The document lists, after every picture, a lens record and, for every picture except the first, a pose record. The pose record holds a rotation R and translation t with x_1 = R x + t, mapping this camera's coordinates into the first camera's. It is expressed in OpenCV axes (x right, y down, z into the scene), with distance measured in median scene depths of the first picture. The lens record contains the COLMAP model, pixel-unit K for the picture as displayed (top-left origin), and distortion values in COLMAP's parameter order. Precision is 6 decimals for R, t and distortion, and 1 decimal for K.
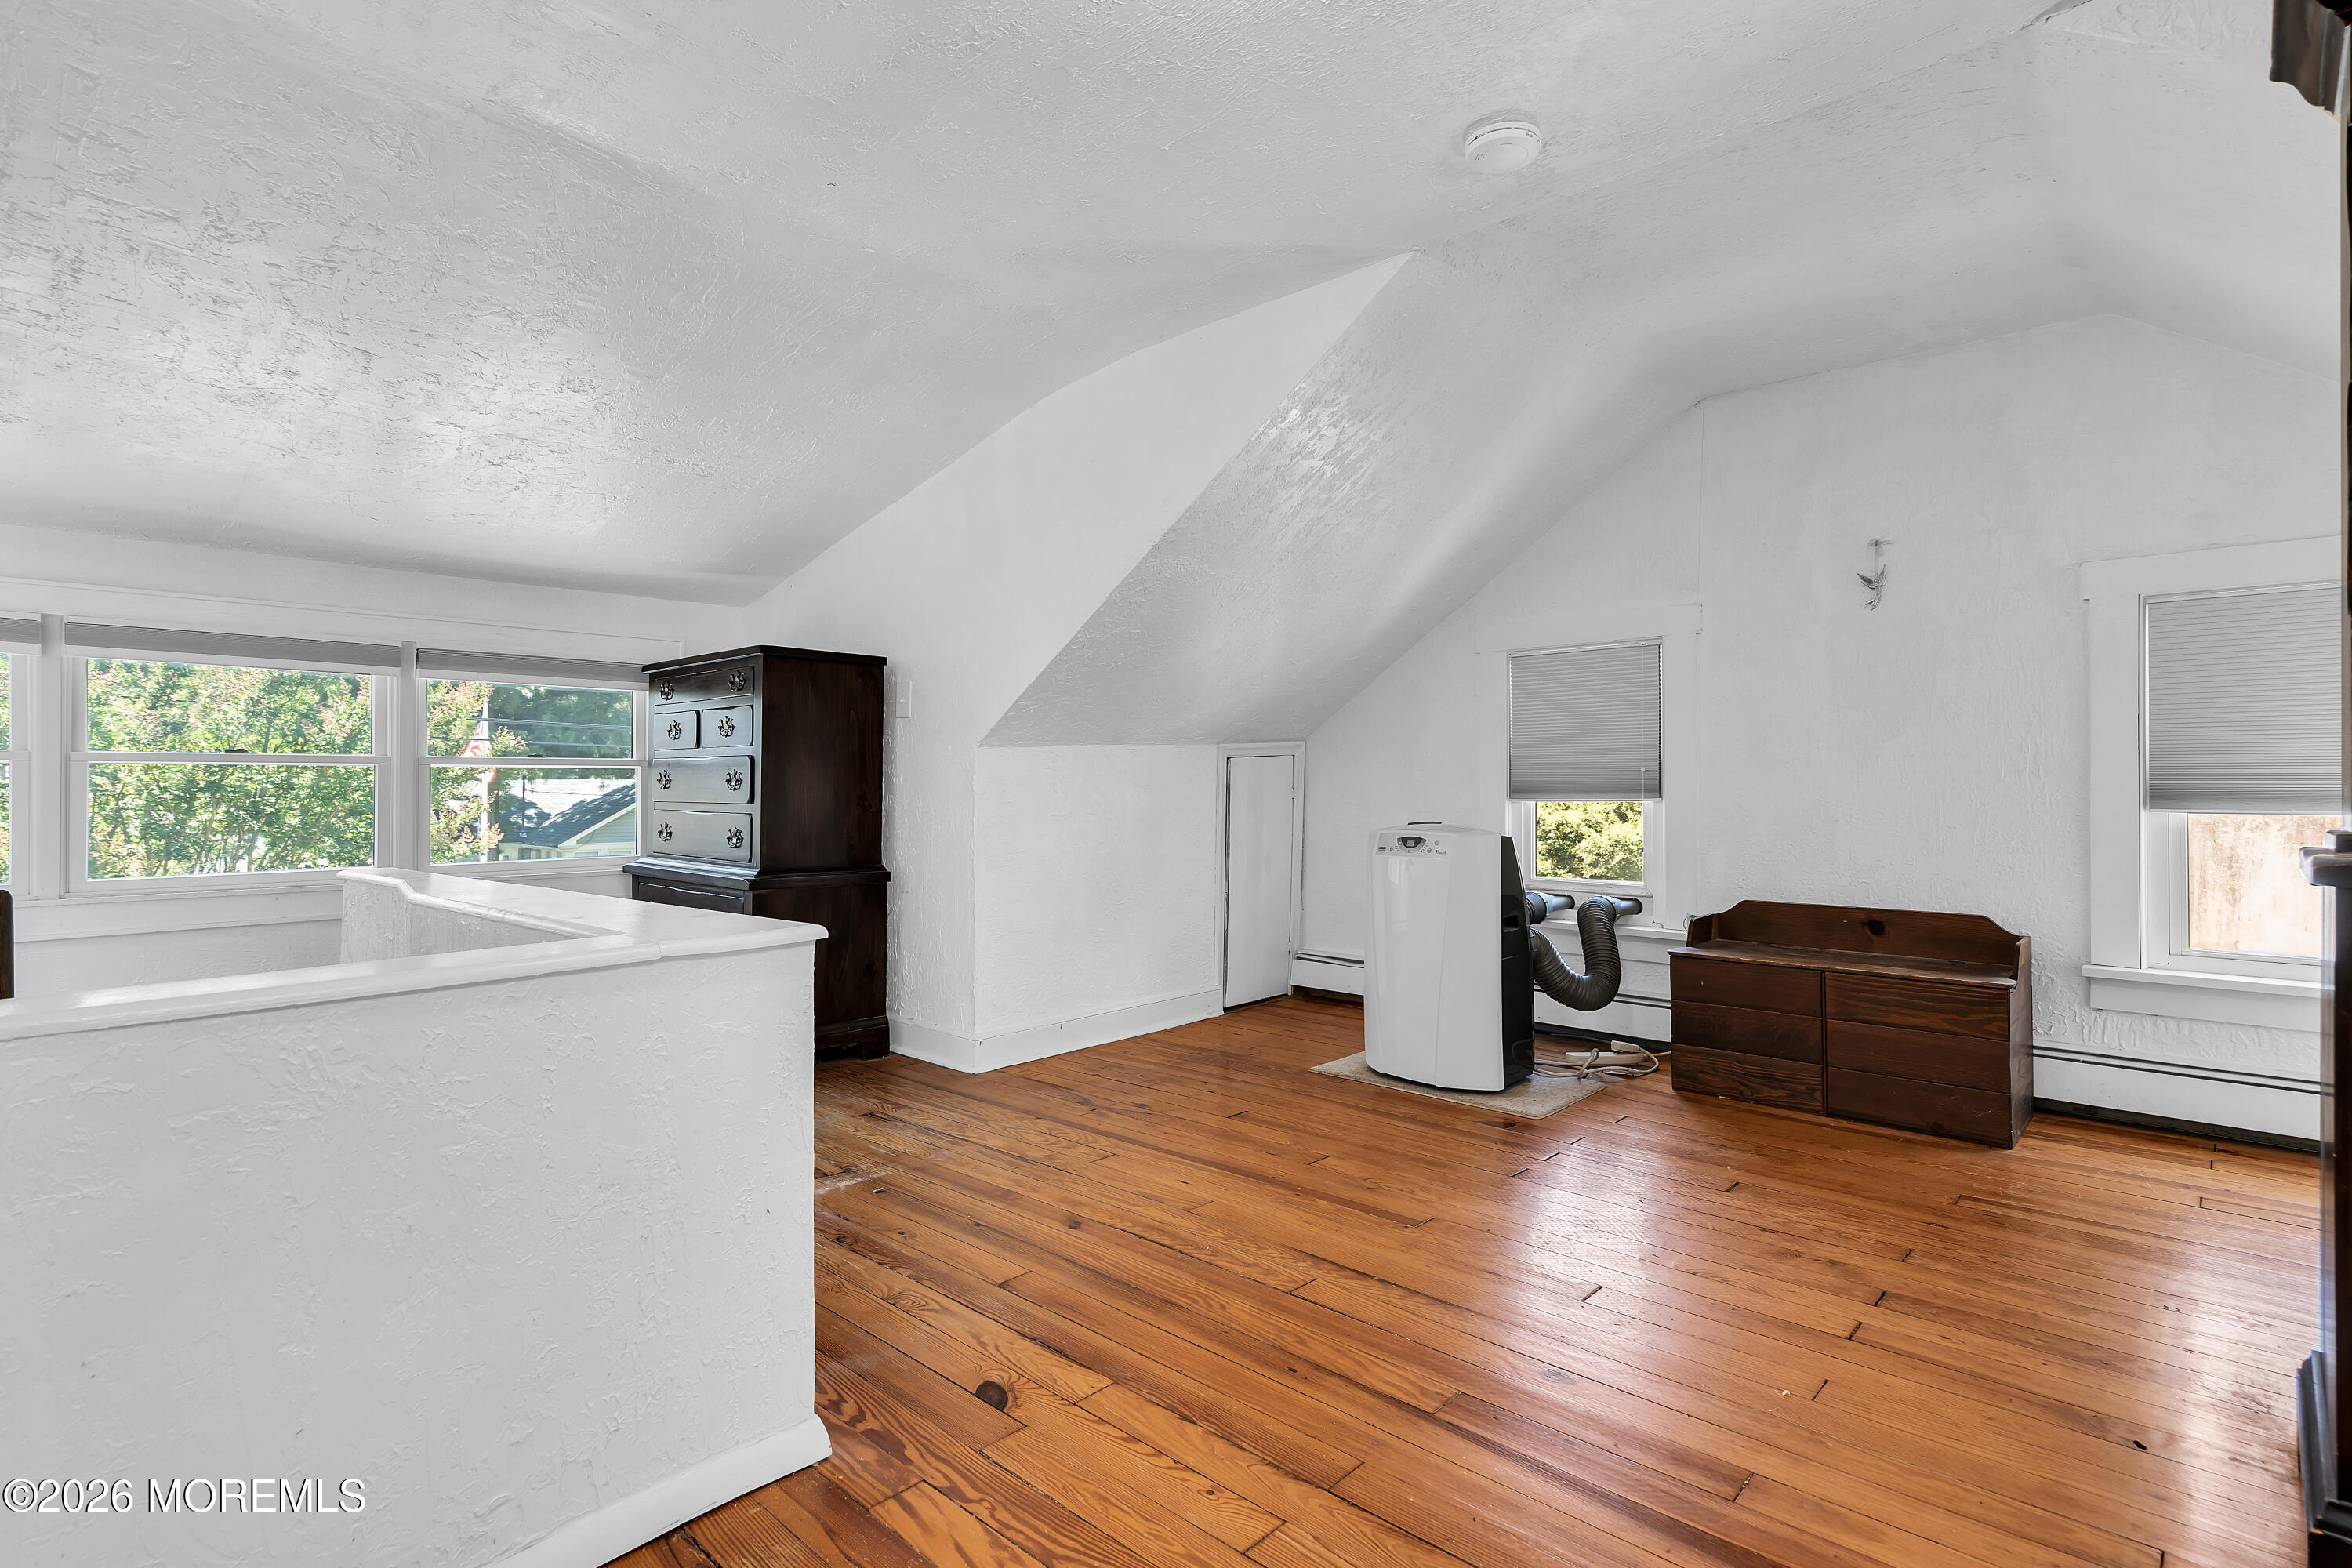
lens RADIAL K [[1149.5, 0, 1166.4], [0, 1149.5, 781.3], [0, 0, 1]] dist [0.001574, 0.000287]
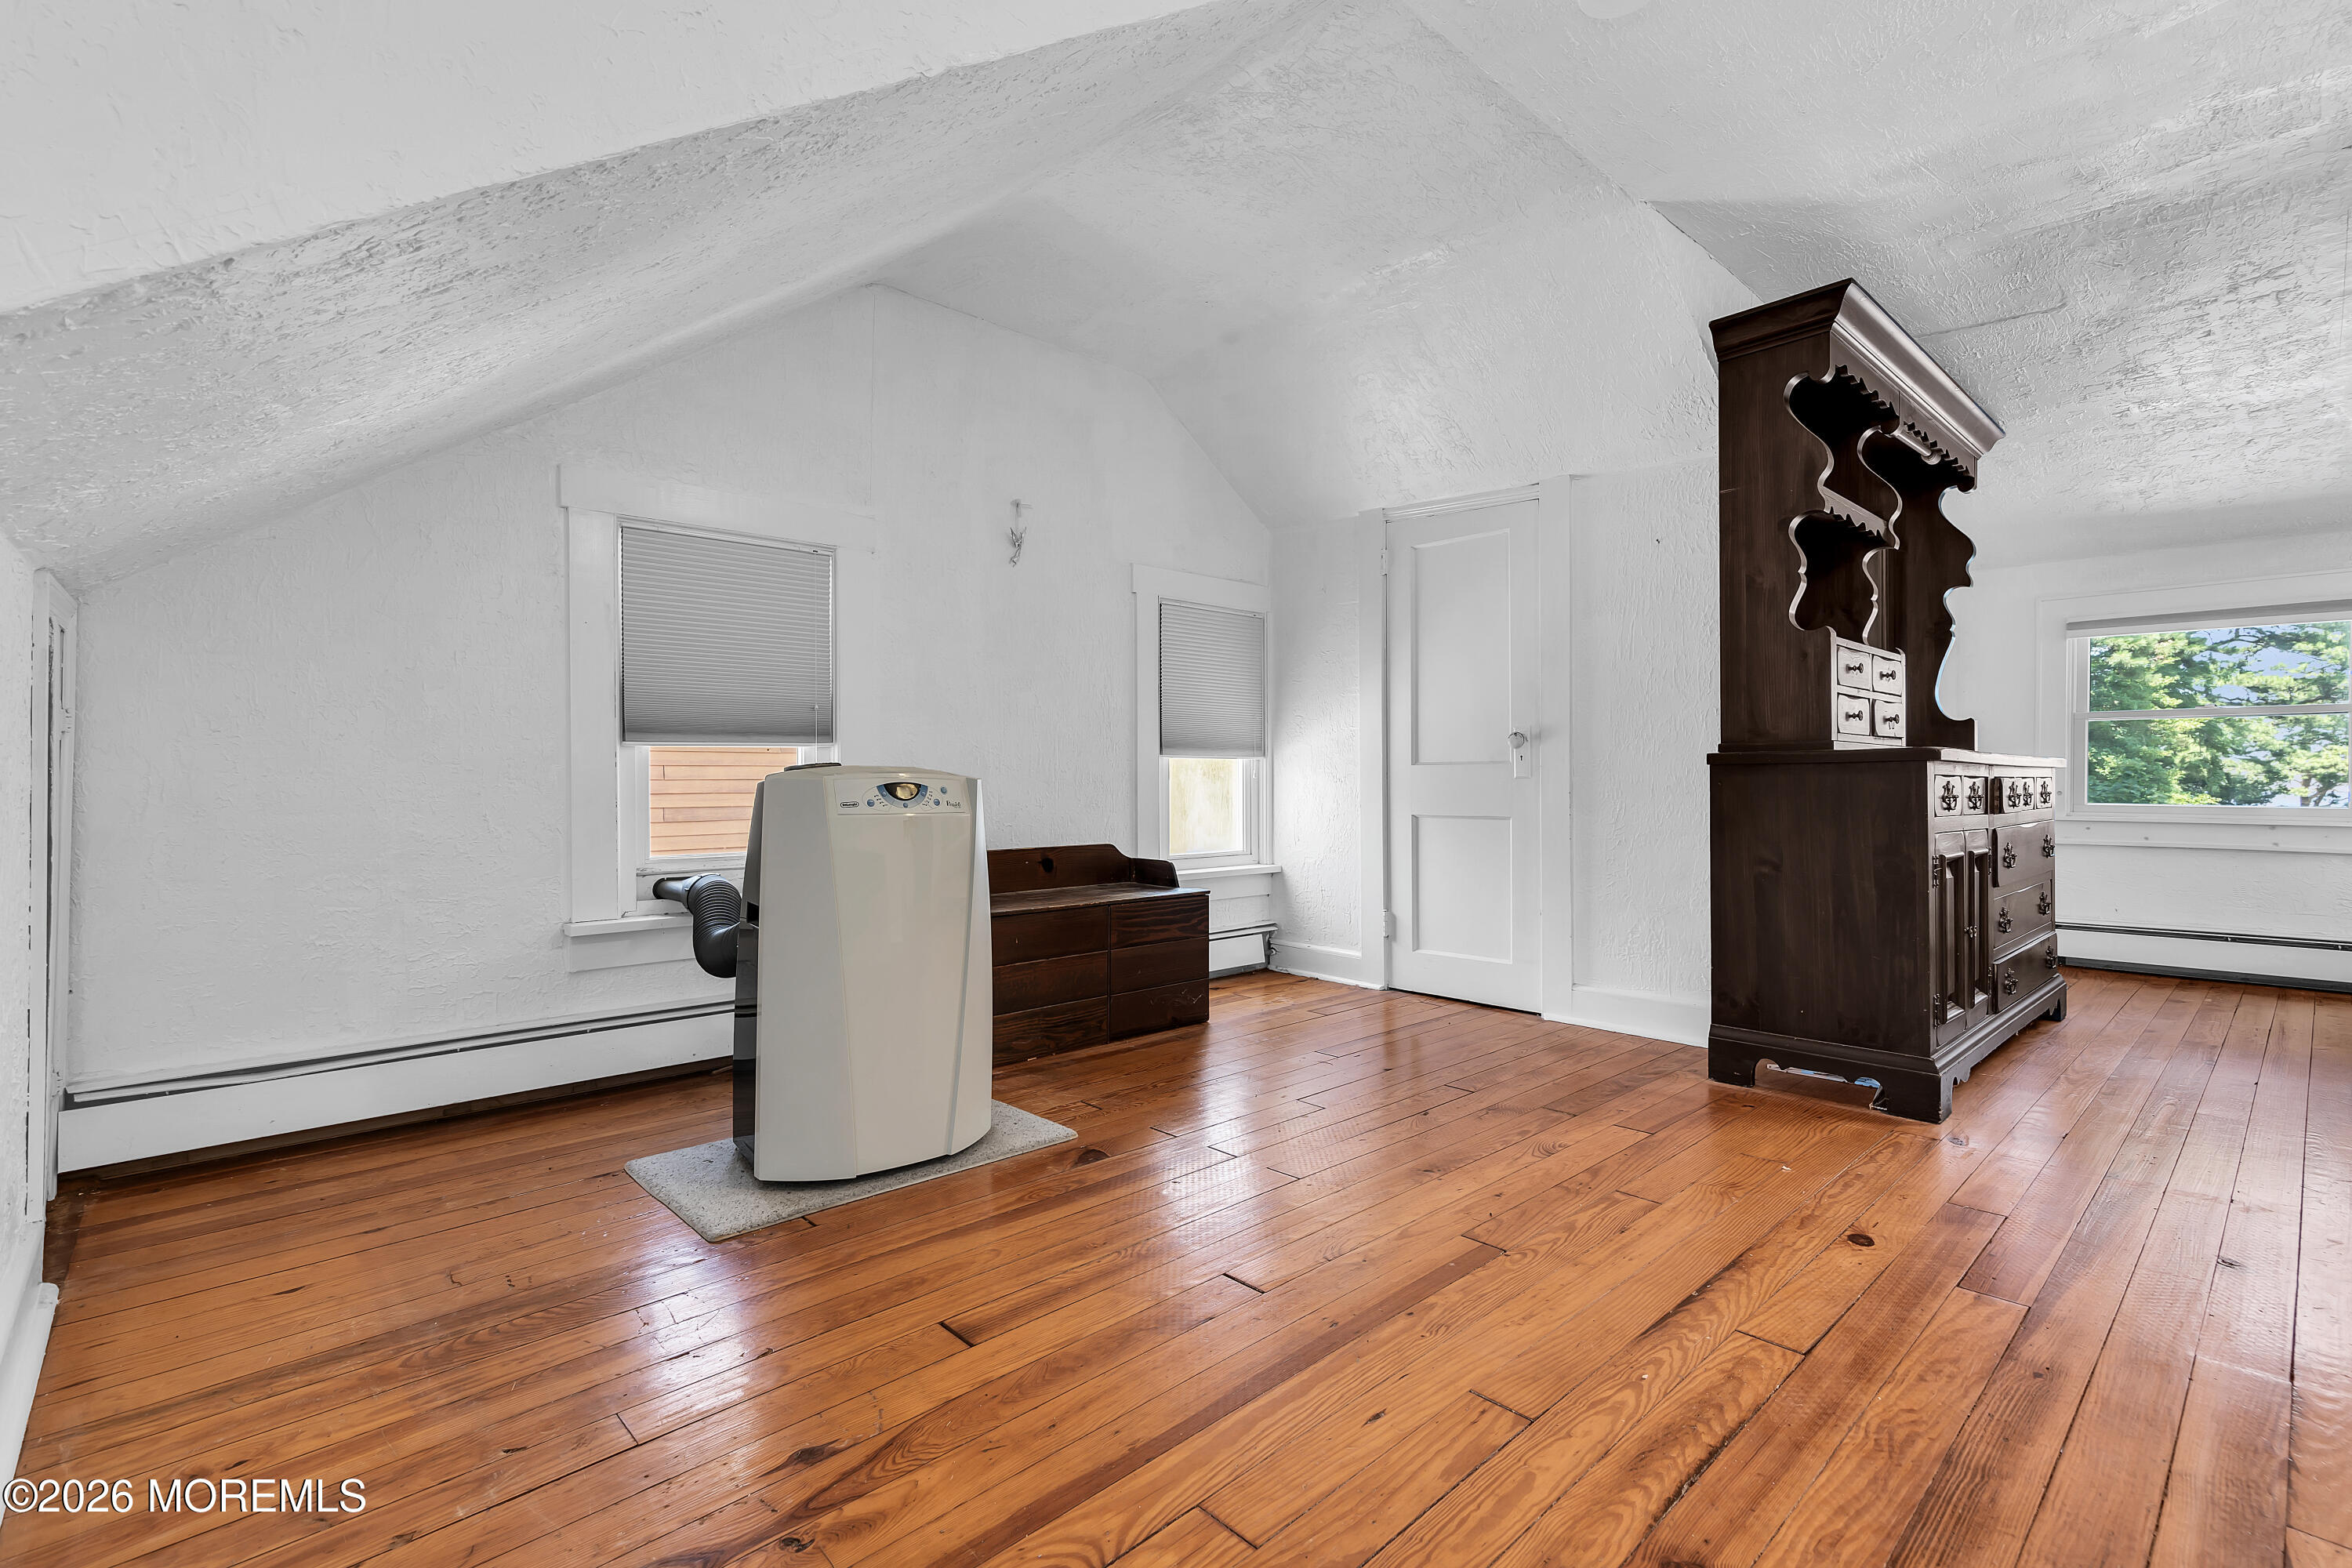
lens RADIAL K [[1068.1, 0, 1156.7], [0, 1068.1, 778.5], [0, 0, 1]] dist [0.001488, 0.000388]
pose [[0.077421, -0.000565, 0.996998, -0.527629], [-0.001172, 0.999999, 0.000658, 0.066525], [-0.996998, -0.001219, 0.077420, 1.183862]]
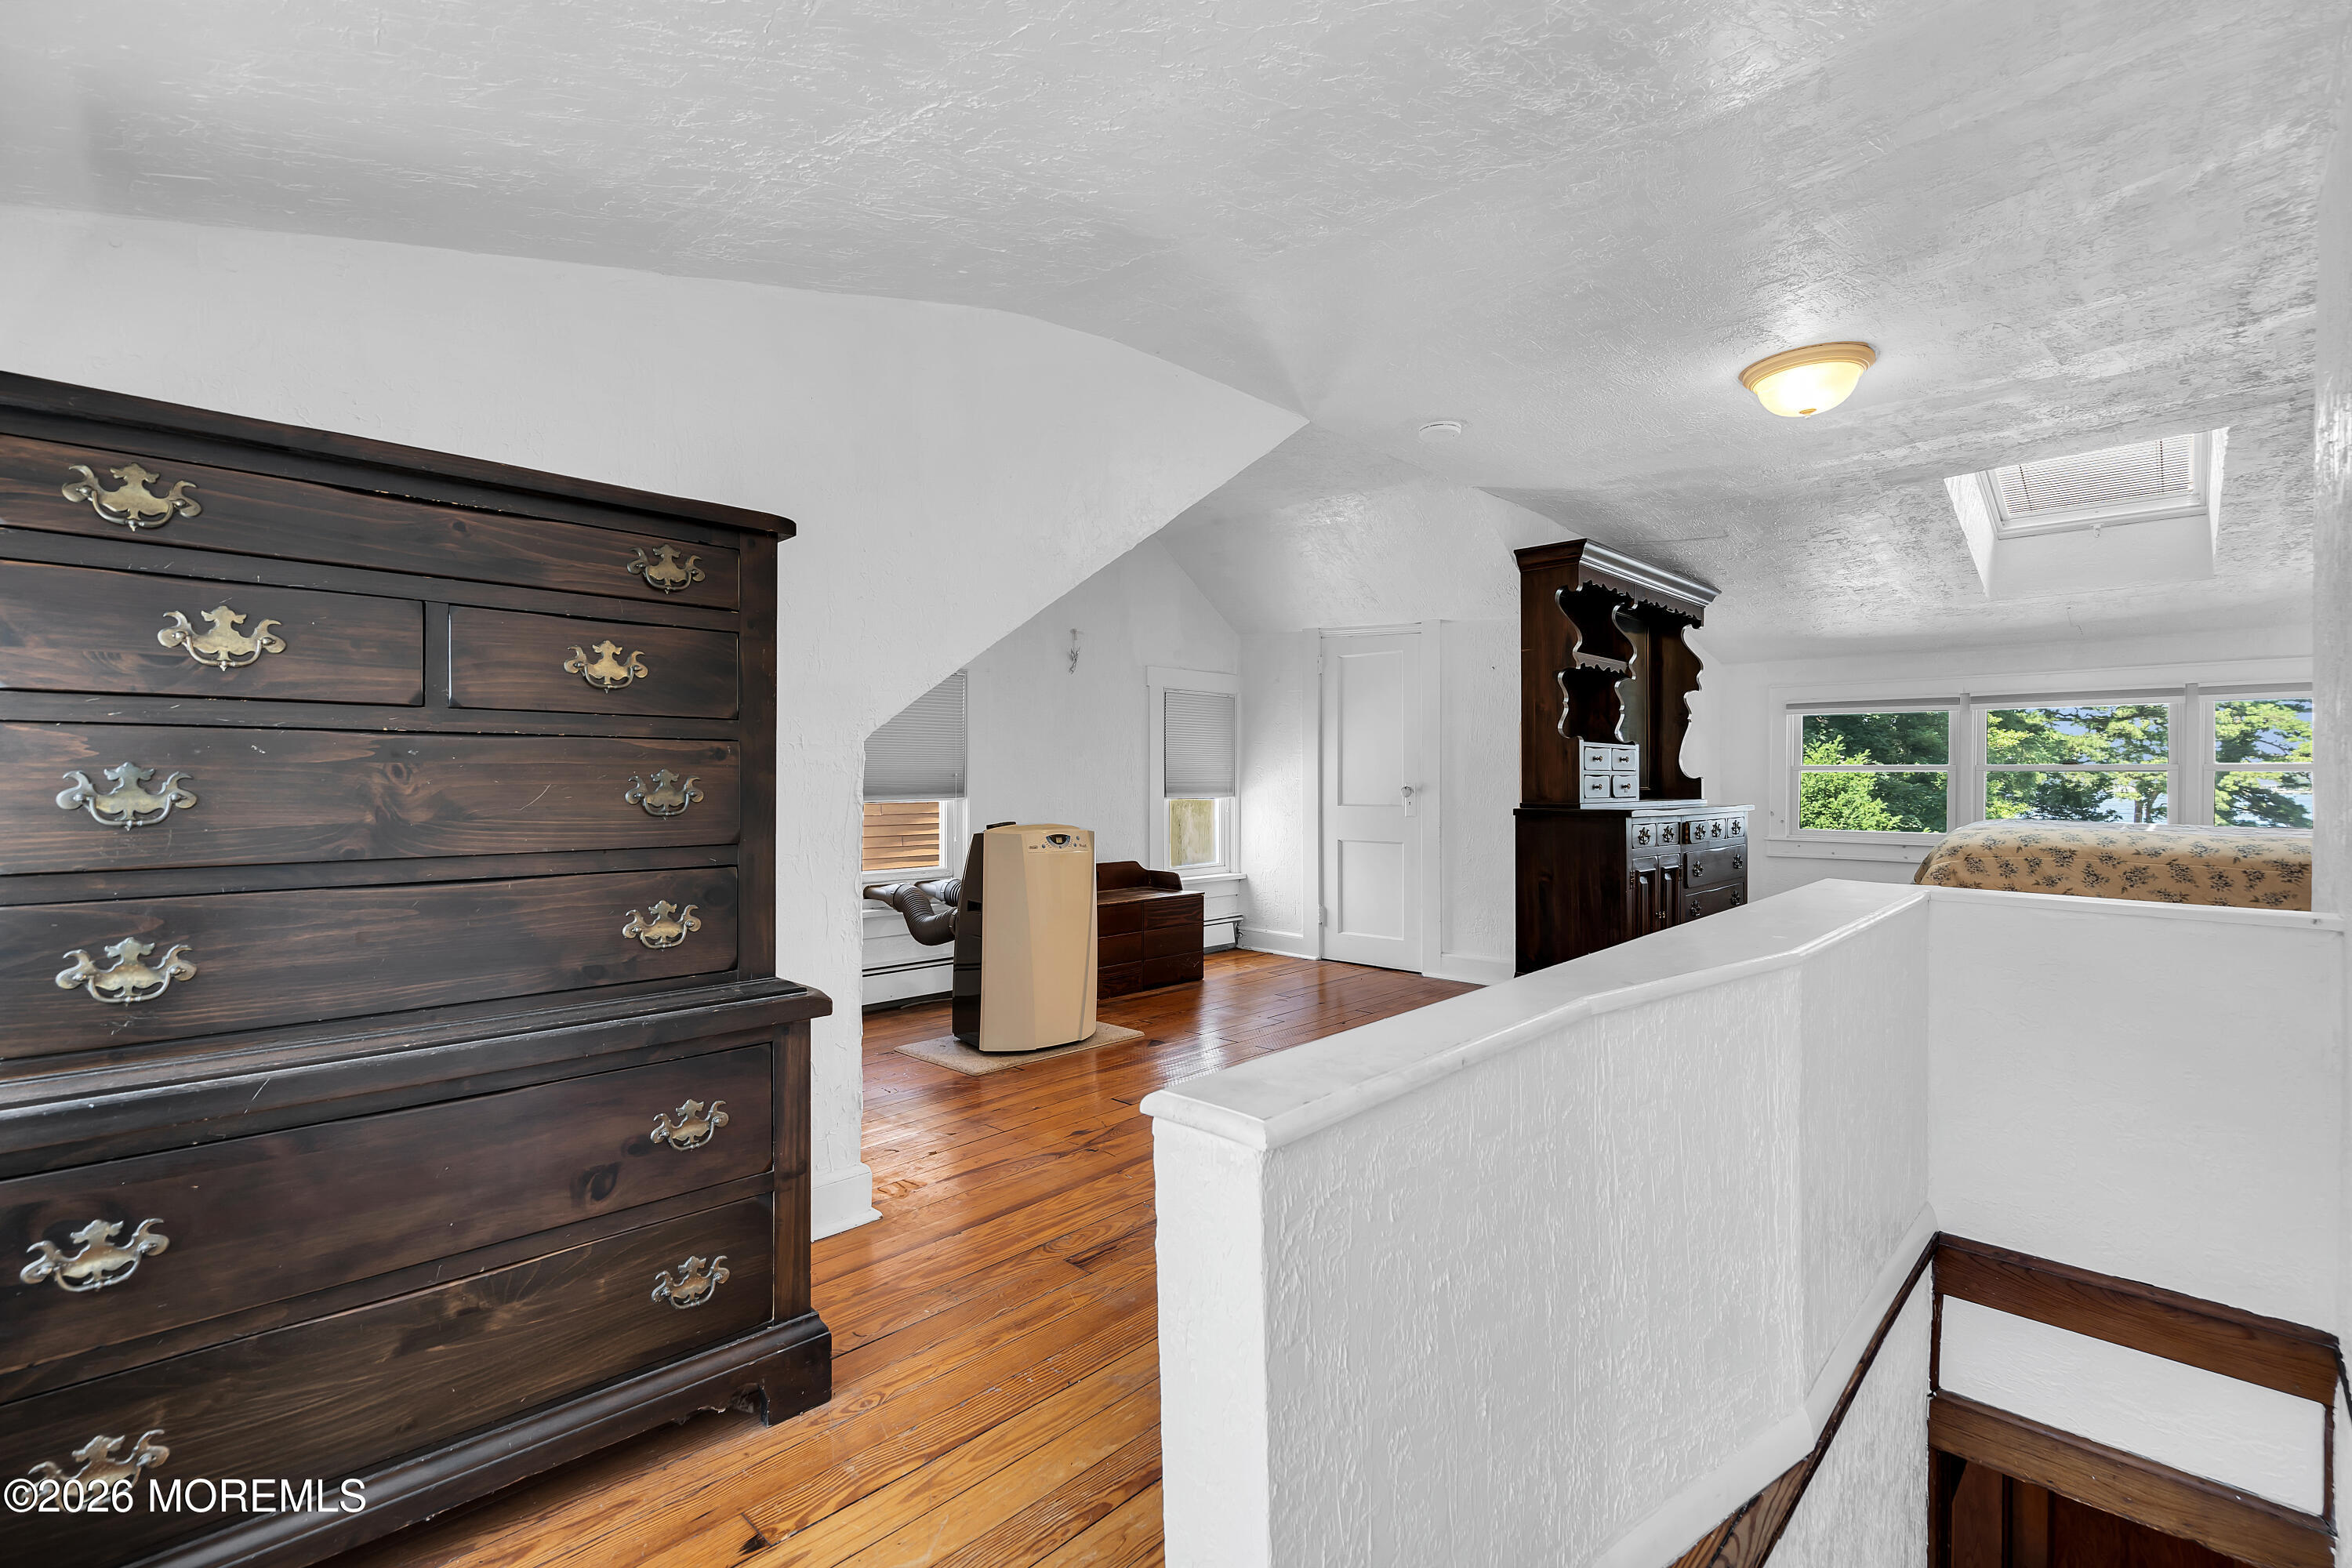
lens RADIAL K [[1070.8, 0, 1157.6], [0, 1070.8, 785.8], [0, 0, 1]] dist [0.000641, 0.004076]
pose [[0.014639, -0.008060, 0.999860, -1.249464], [-0.003200, 0.999962, 0.008107, -0.014012], [-0.999888, -0.003318, 0.014613, 1.287054]]
